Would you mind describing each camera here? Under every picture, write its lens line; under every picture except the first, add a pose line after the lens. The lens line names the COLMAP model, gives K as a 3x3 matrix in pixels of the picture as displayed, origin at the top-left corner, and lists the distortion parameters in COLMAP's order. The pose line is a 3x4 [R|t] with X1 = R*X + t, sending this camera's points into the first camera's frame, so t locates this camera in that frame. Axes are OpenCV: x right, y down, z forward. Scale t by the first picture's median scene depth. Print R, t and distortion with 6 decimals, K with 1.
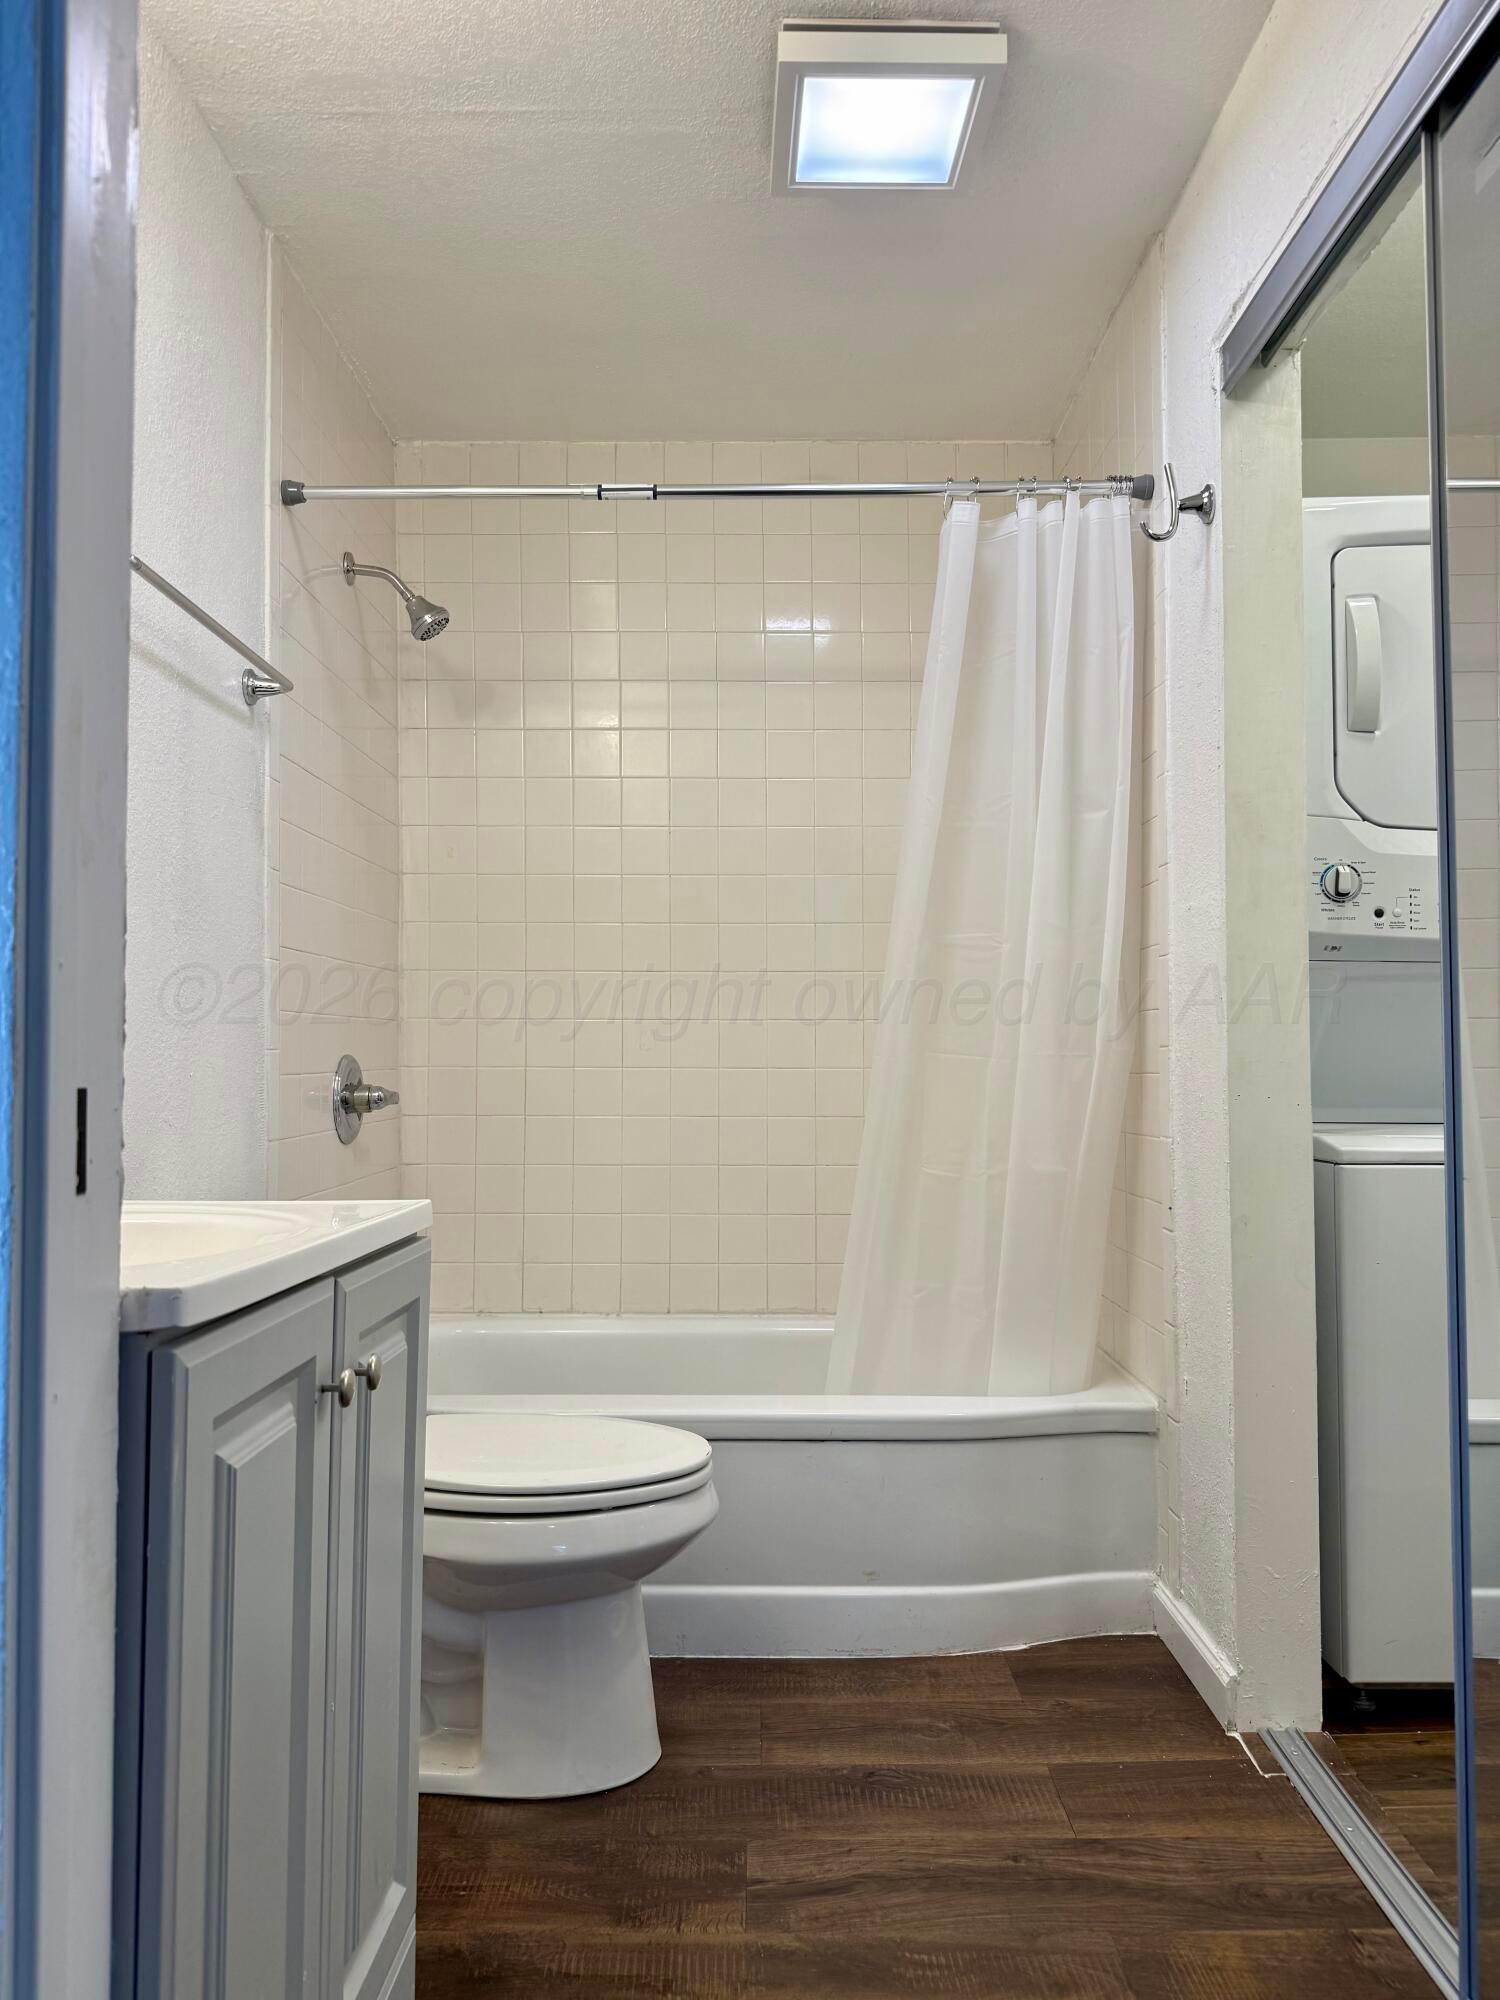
lens RADIAL K [[1396.2, 0, 750.0], [0, 1396.2, 1000.0], [0, 0, 1]] dist [-0.006246, -0.005797]
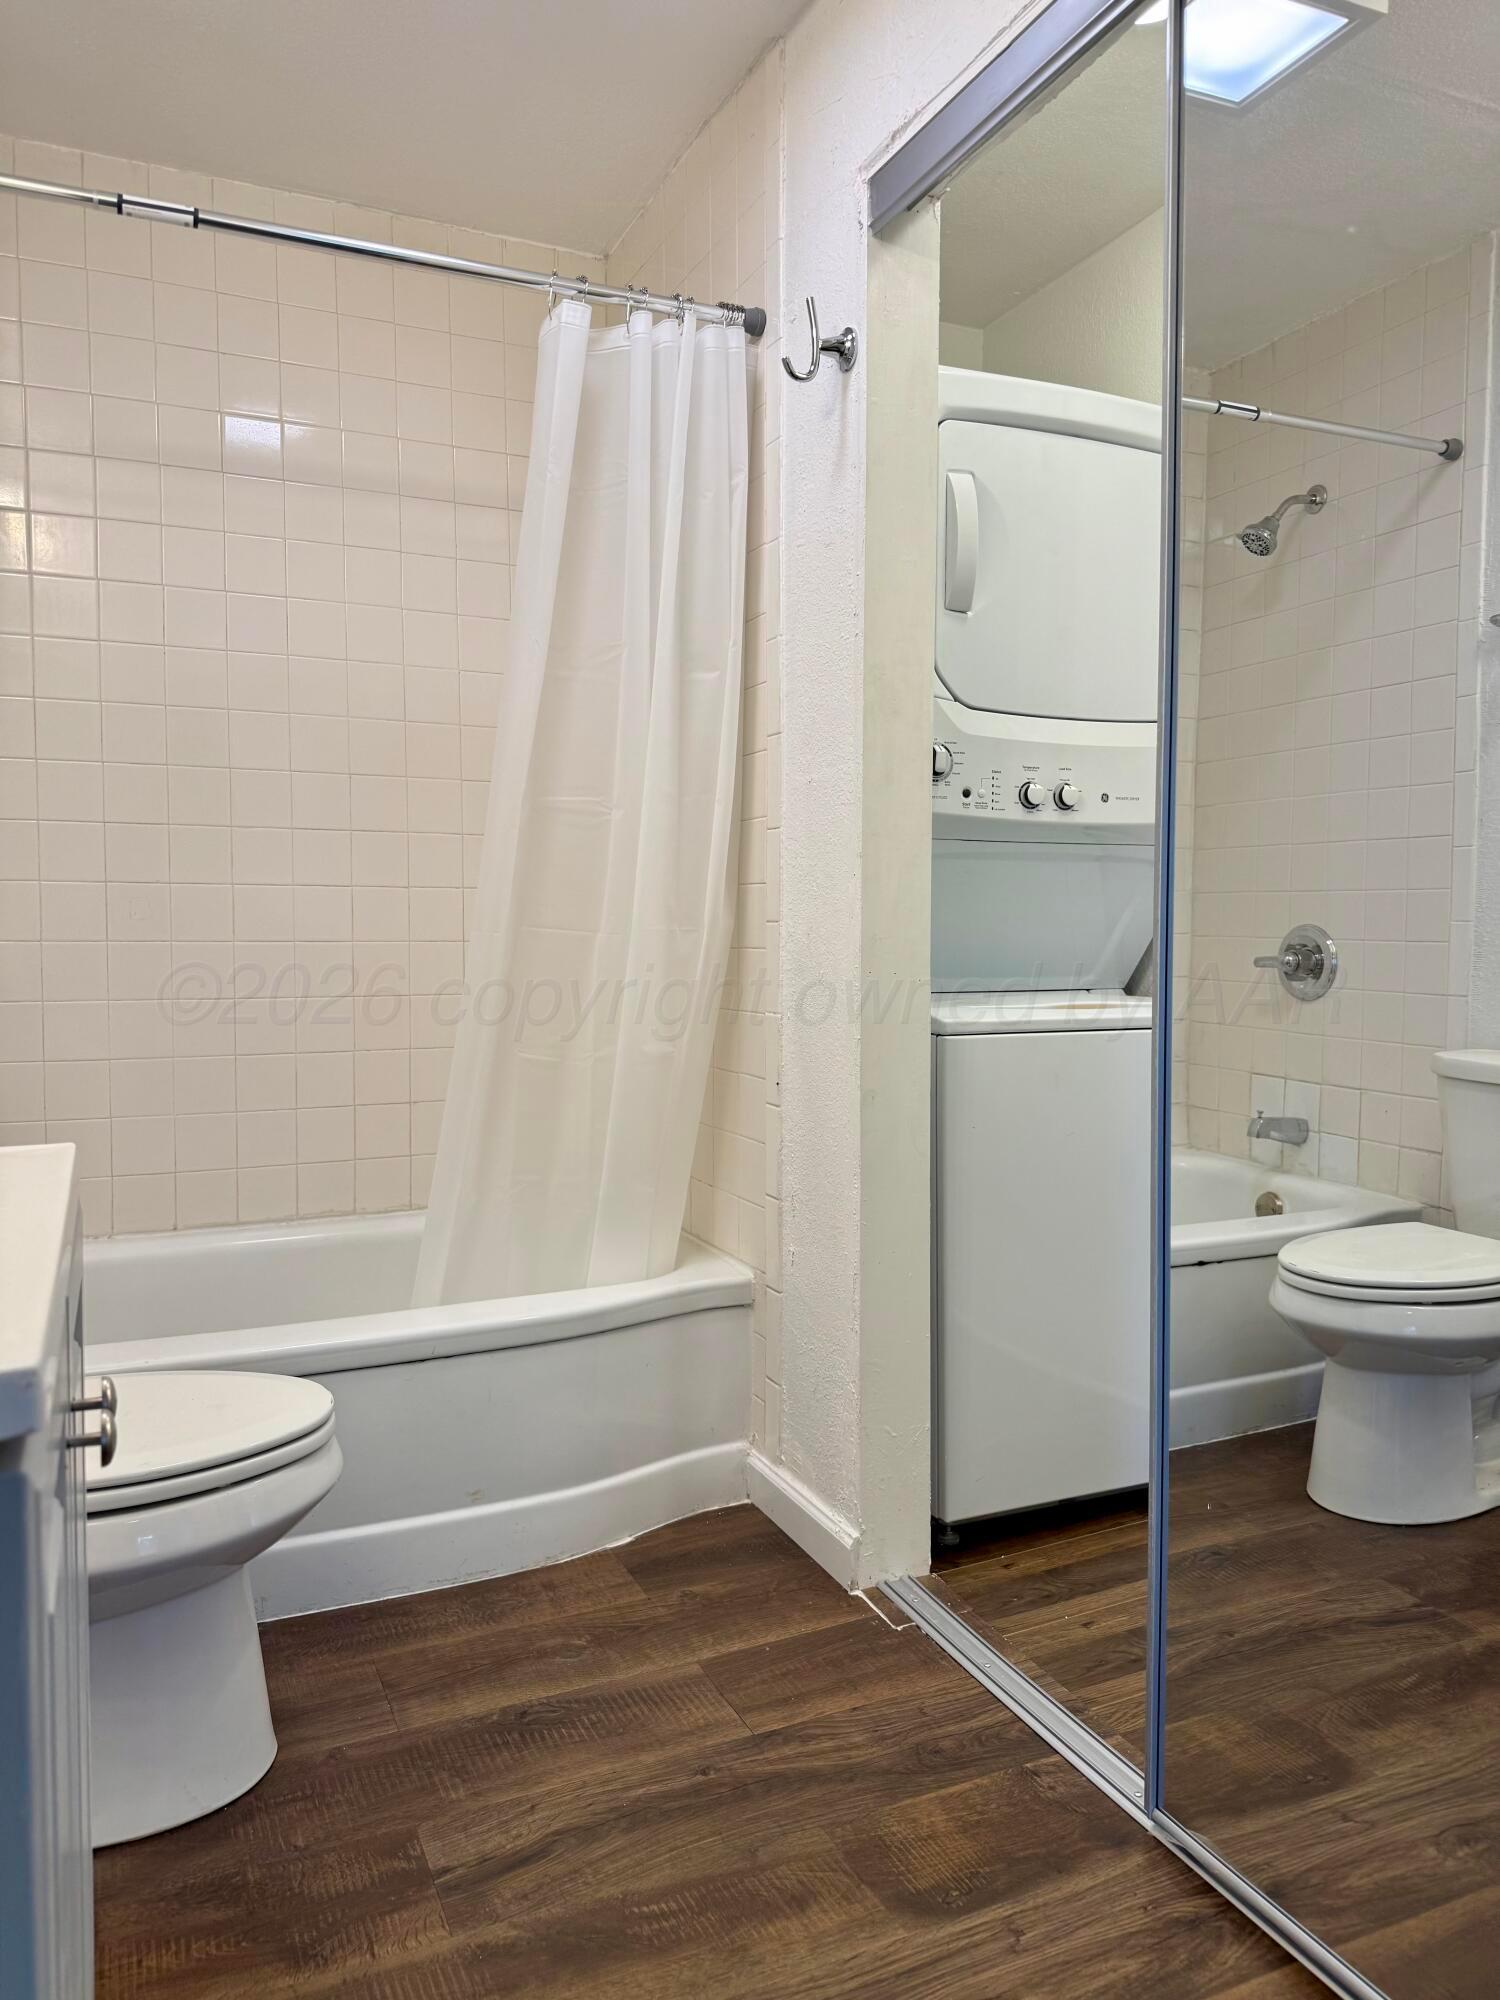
lens RADIAL K [[1396.2, 0, 750.0], [0, 1396.2, 1000.0], [0, 0, 1]] dist [-0.006246, -0.005797]
pose [[0.908696, -0.022163, 0.416869, -0.152259], [-0.019953, 0.995143, 0.096401, -0.007912], [-0.416980, -0.095917, 0.903840, 0.147705]]
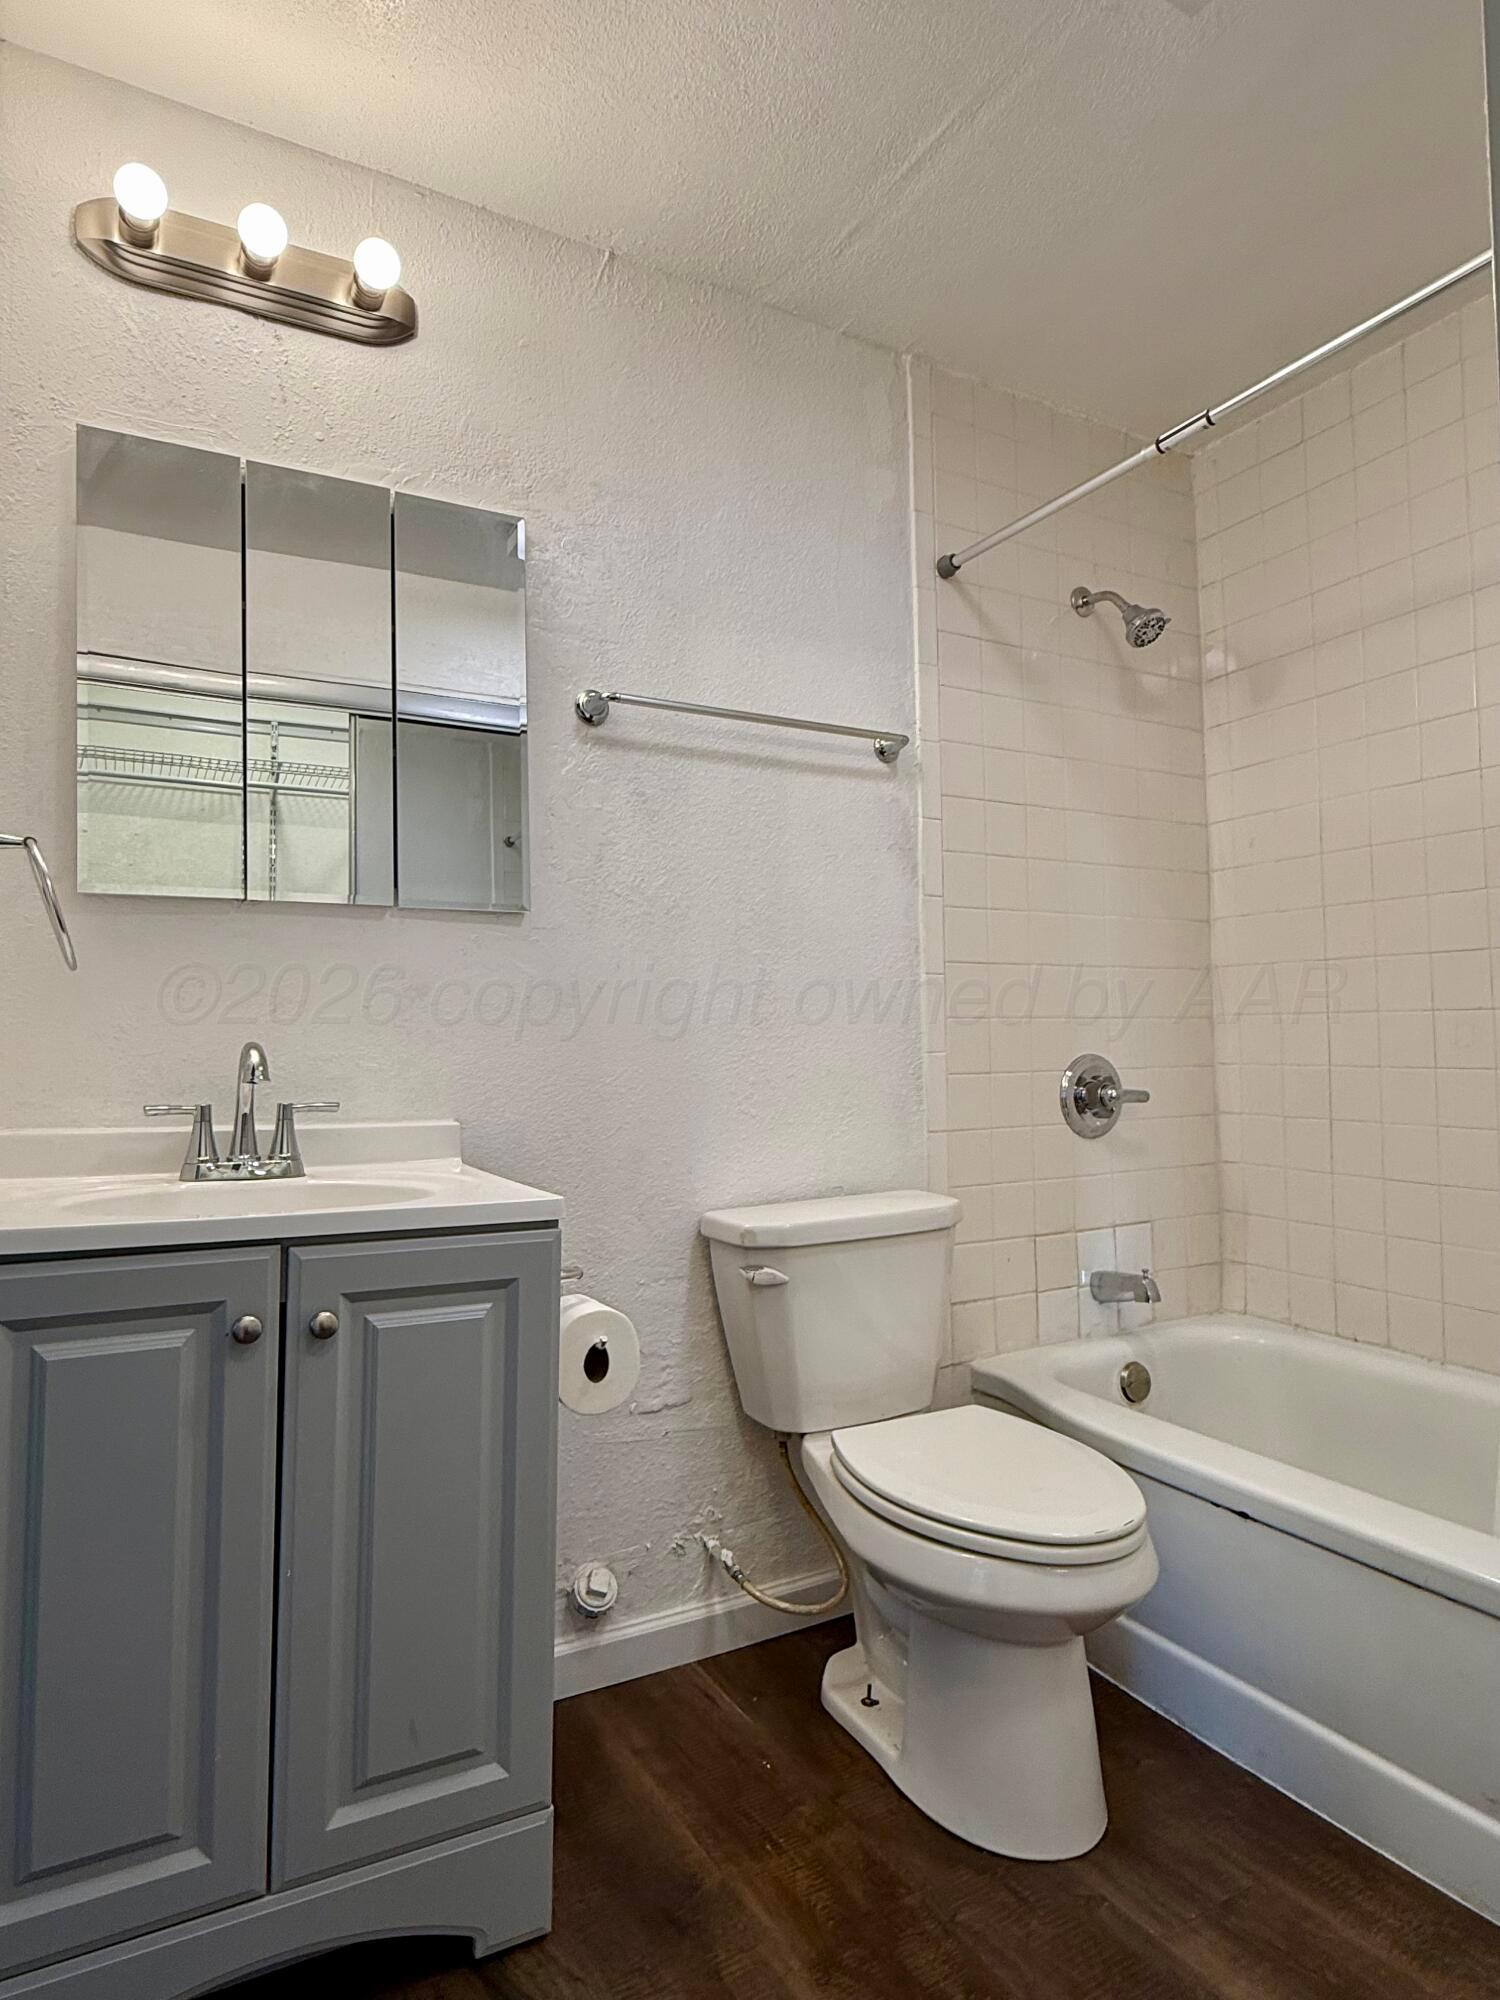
lens RADIAL K [[1157.6, 0, 758.3], [0, 1157.6, 987.9], [0, 0, 1]] dist [-0.000302, -0.000141]
pose [[0.502605, -0.046616, -0.863259, 0.512873], [0.045850, 0.998577, -0.027228, 0.001853], [0.863300, -0.025895, 0.504027, 0.482713]]
